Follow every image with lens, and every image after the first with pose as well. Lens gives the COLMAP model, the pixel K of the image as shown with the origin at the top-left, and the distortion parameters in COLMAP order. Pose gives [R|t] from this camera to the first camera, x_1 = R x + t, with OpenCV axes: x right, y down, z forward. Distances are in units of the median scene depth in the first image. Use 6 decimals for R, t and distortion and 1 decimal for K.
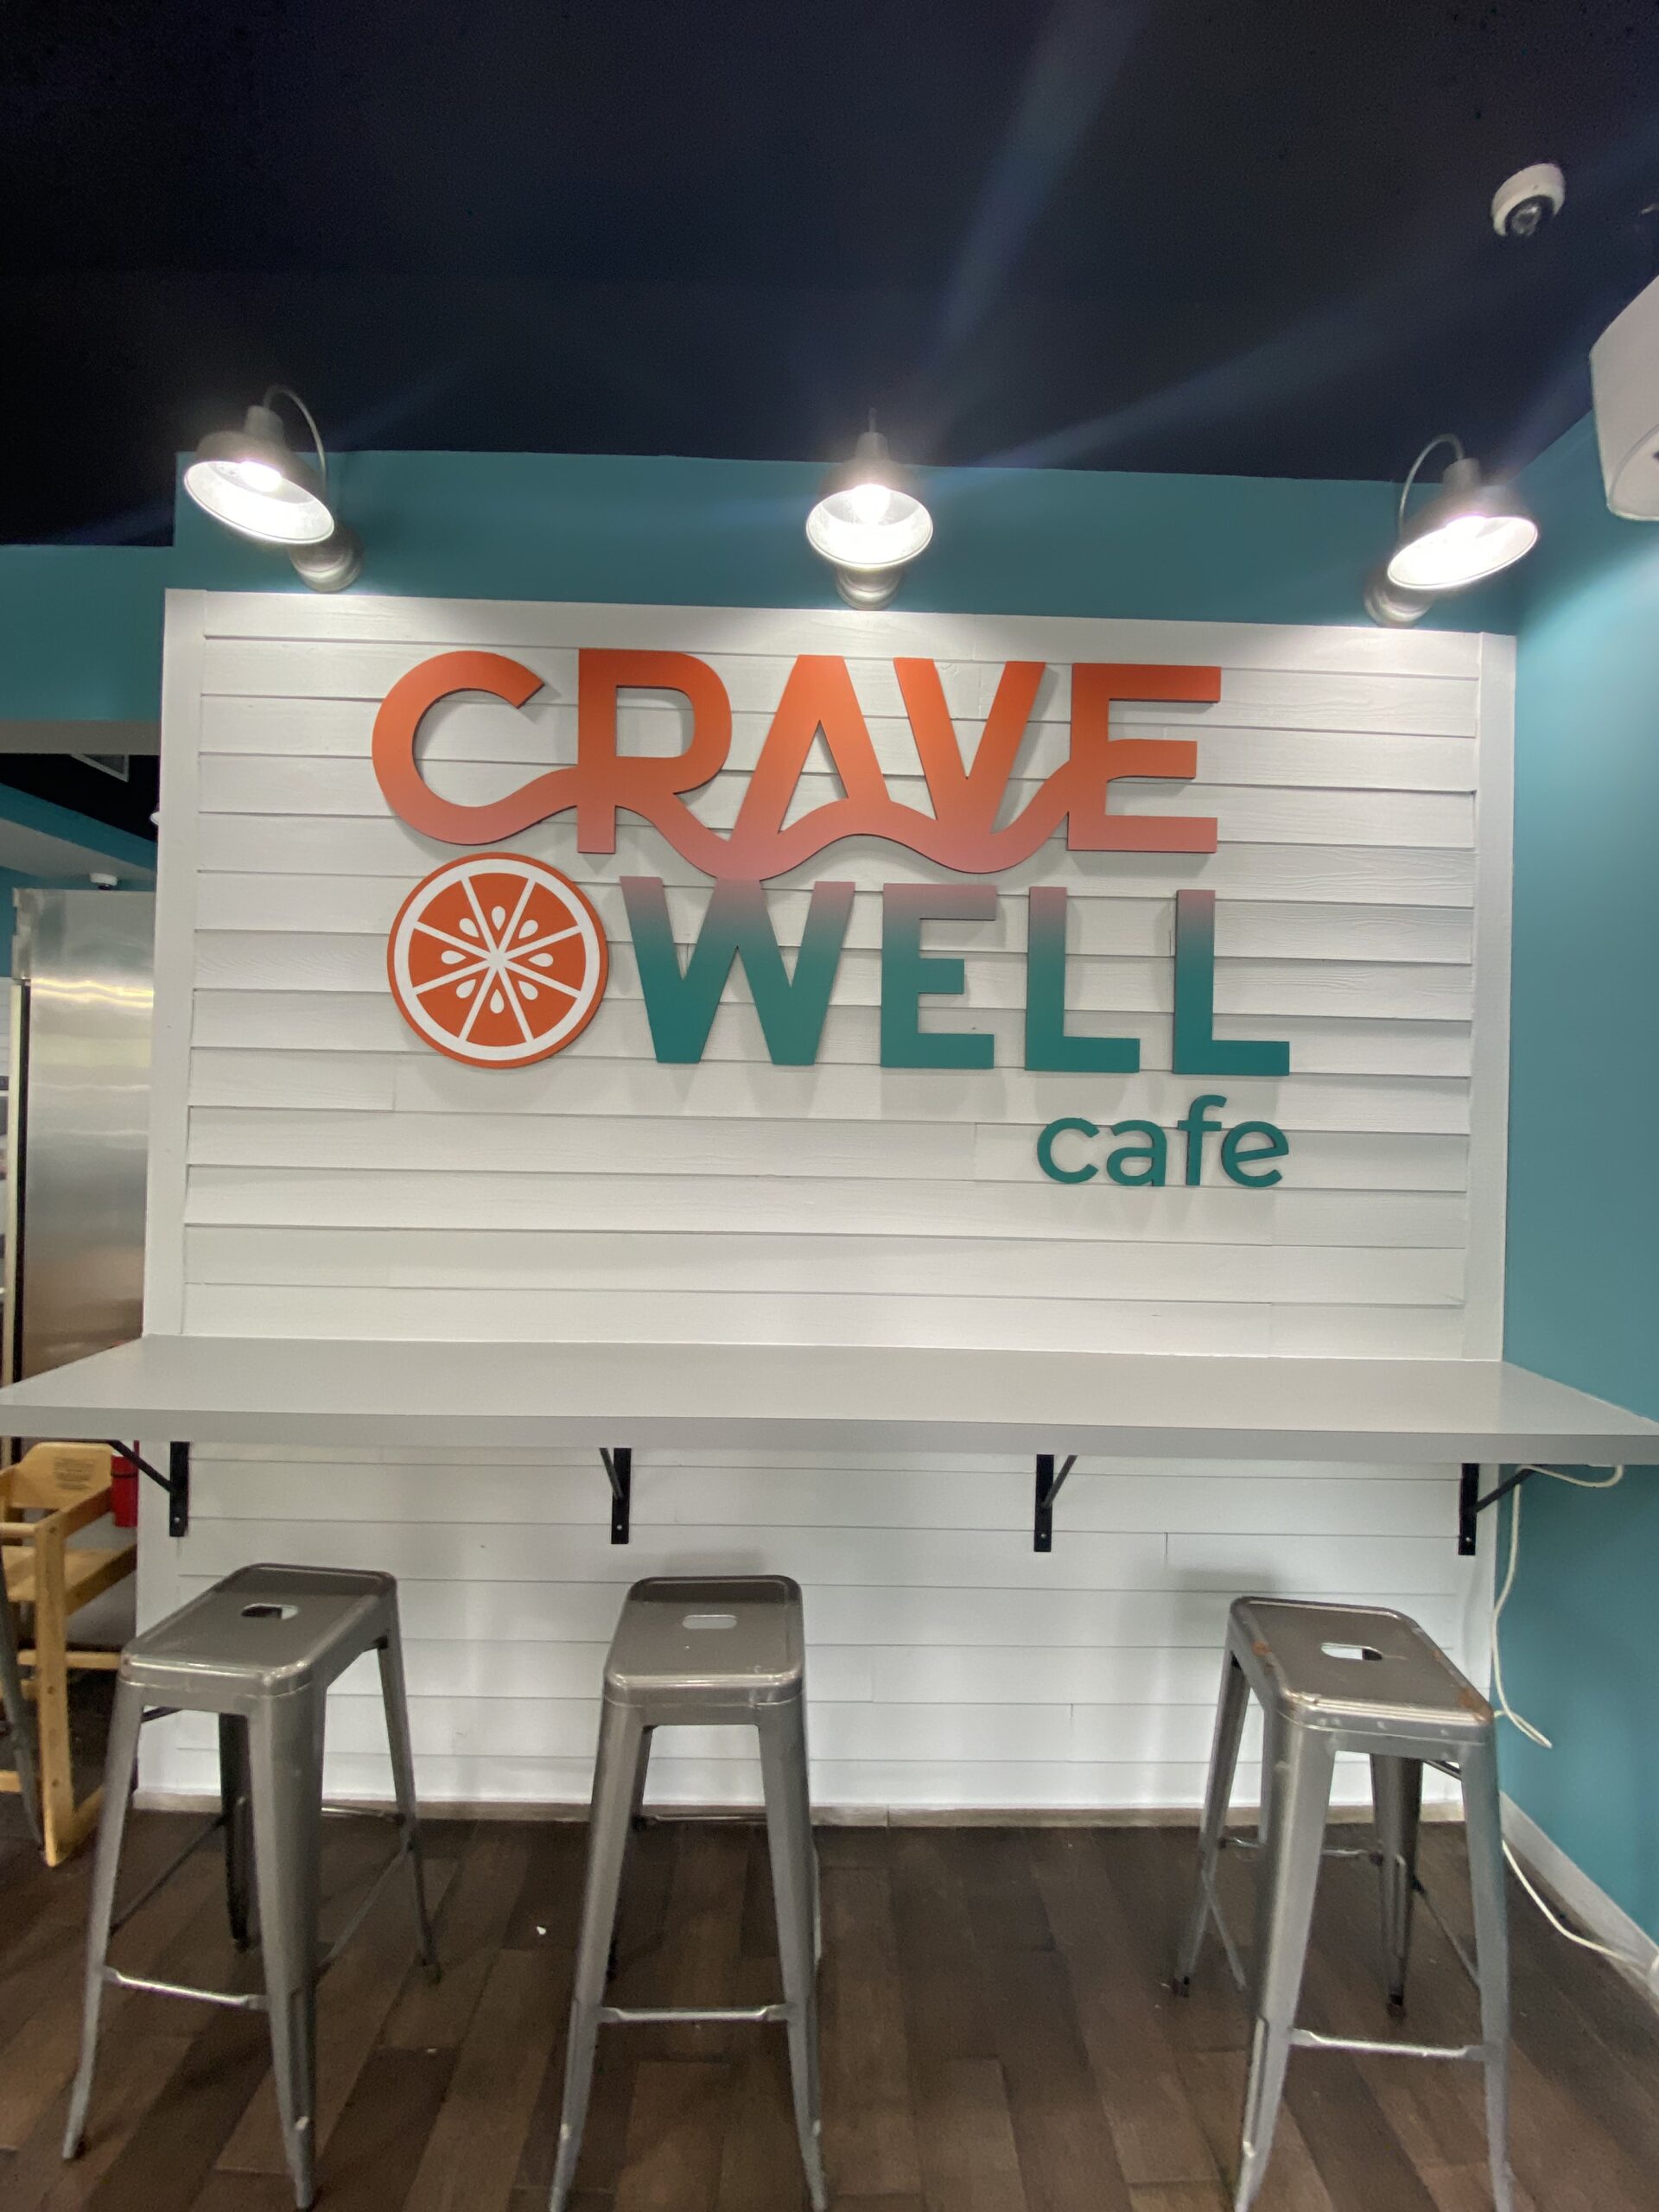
lens RADIAL K [[888.3, 0, 832.1], [0, 888.3, 1098.1], [0, 0, 1]] dist [-0.007497, -0.002390]
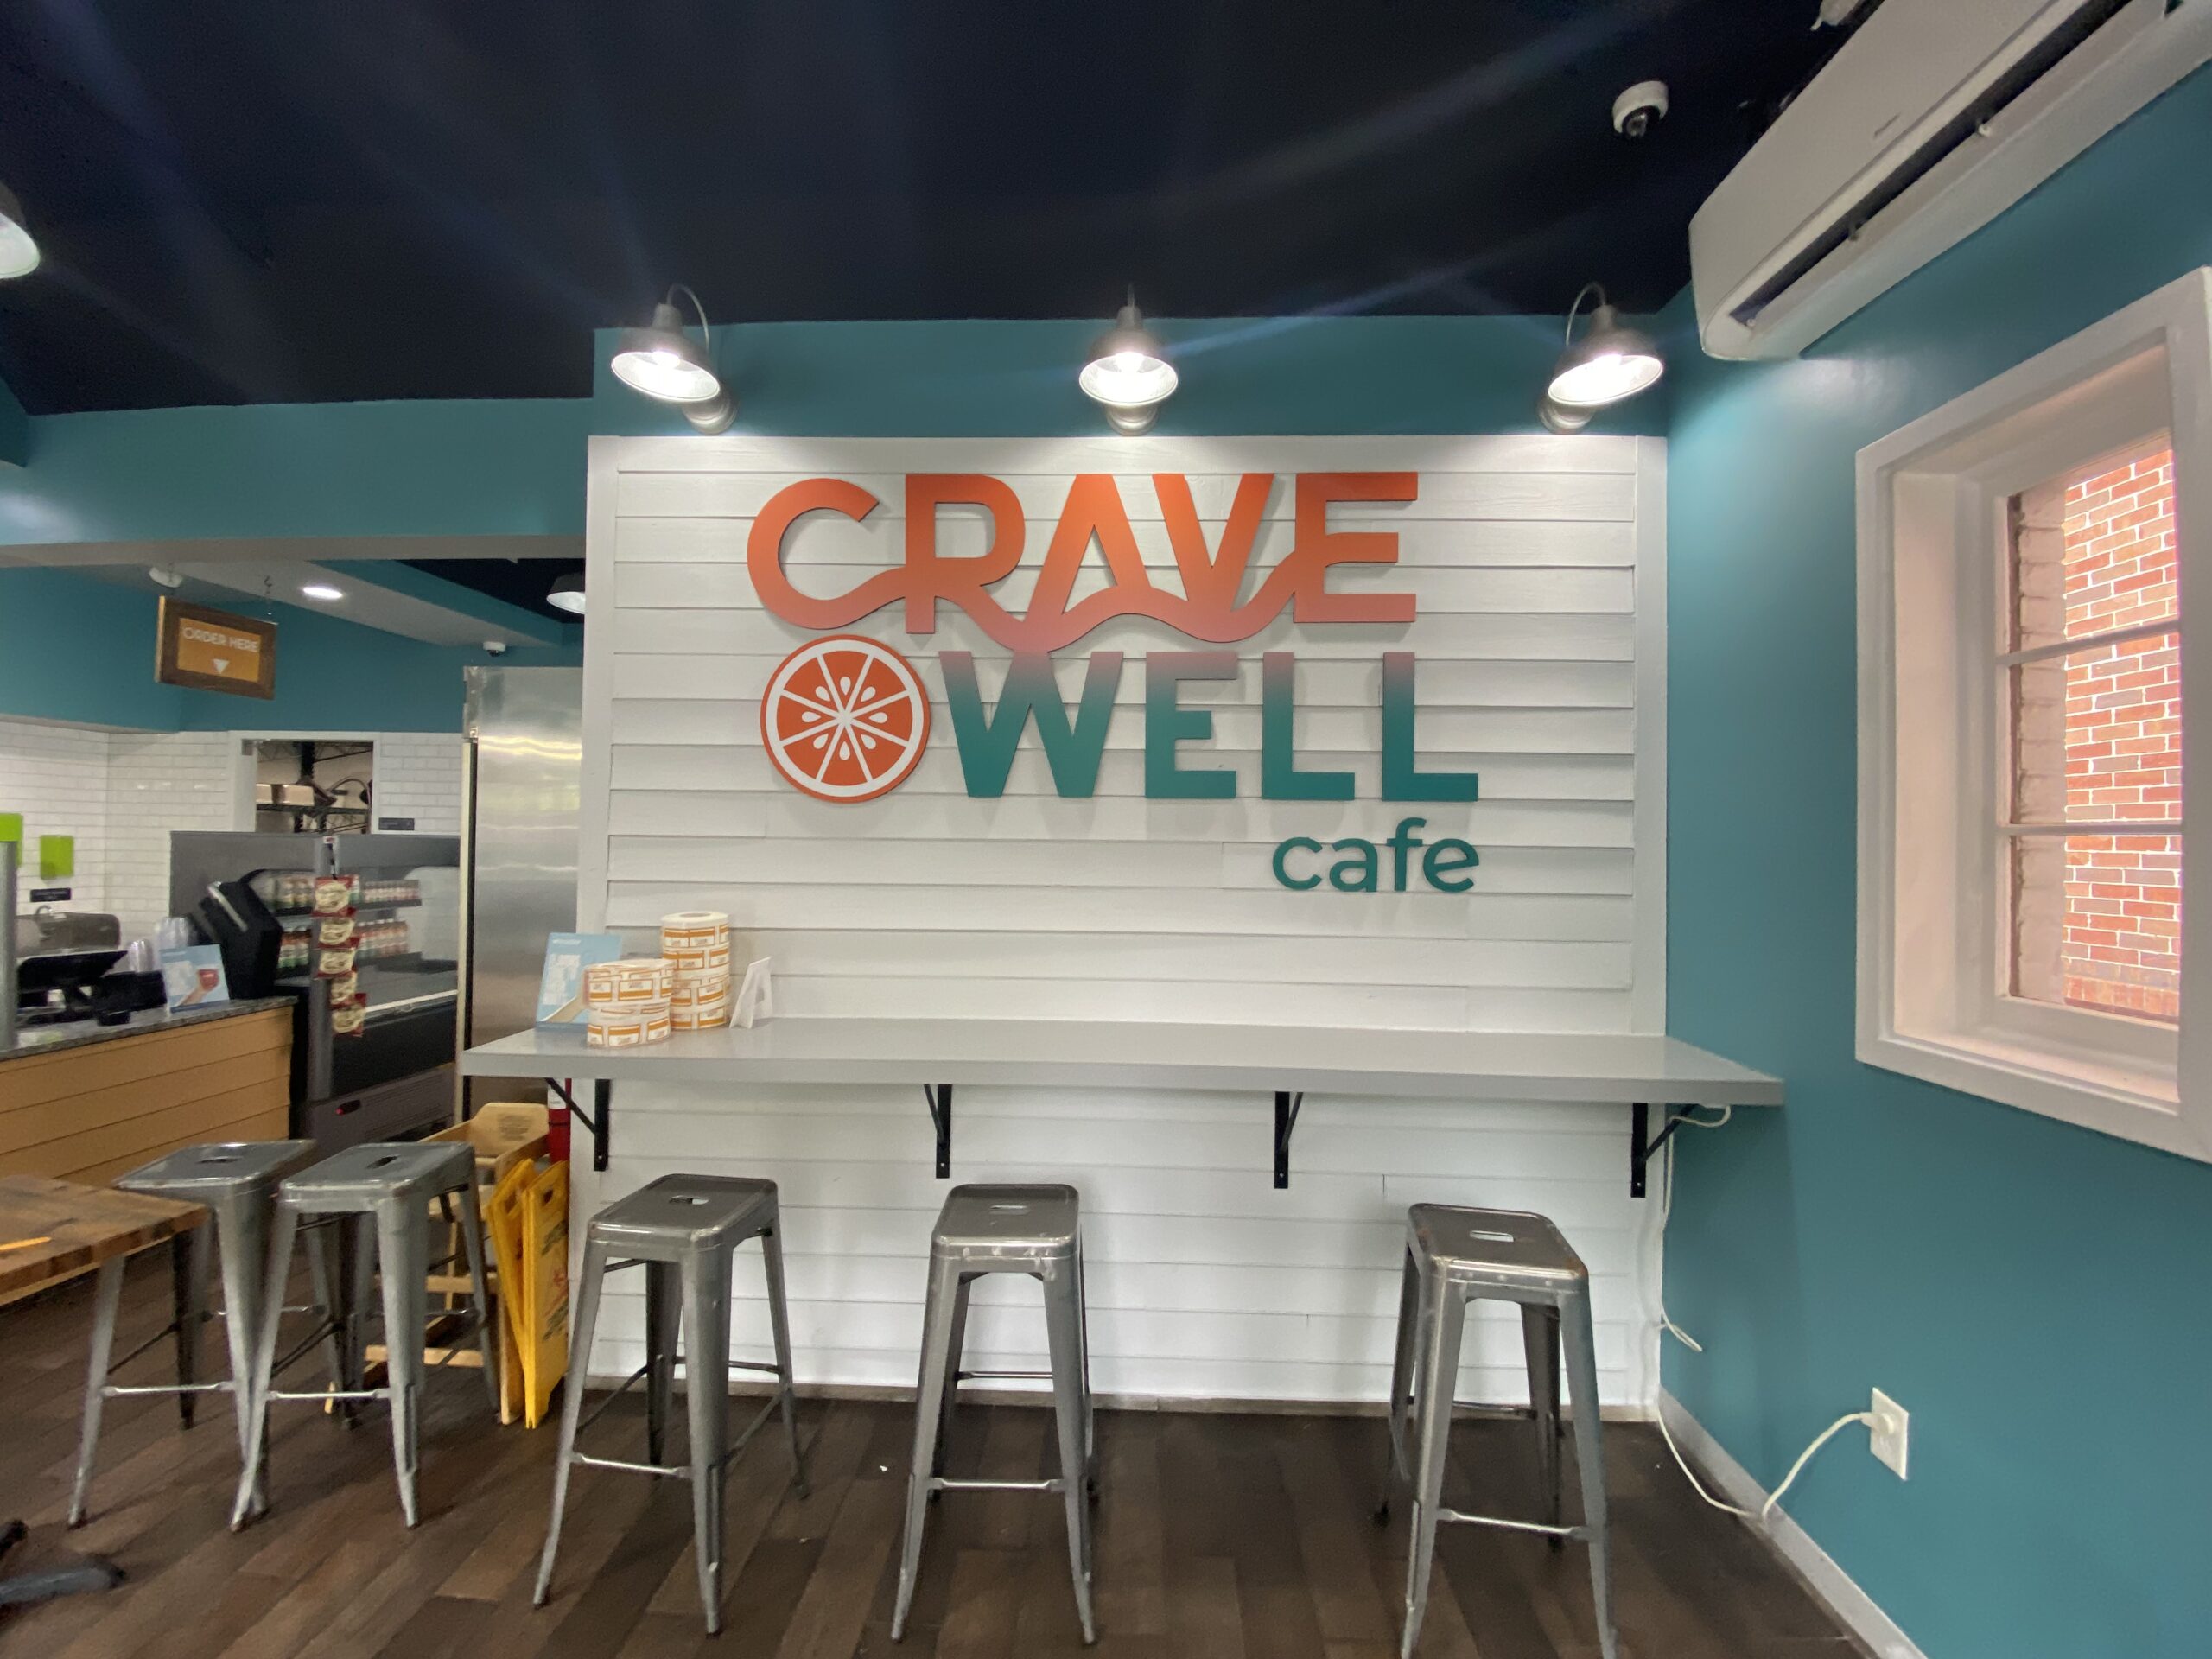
lens RADIAL K [[889.1, 0, 1112.7], [0, 889.1, 822.9], [0, 0, 1]] dist [-0.002469, 0.000513]
pose [[0.999027, -0.010875, -0.042751, 0.062895], [0.010279, 0.999847, -0.014131, 0.017424], [0.042899, 0.013678, 0.998986, -0.263128]]
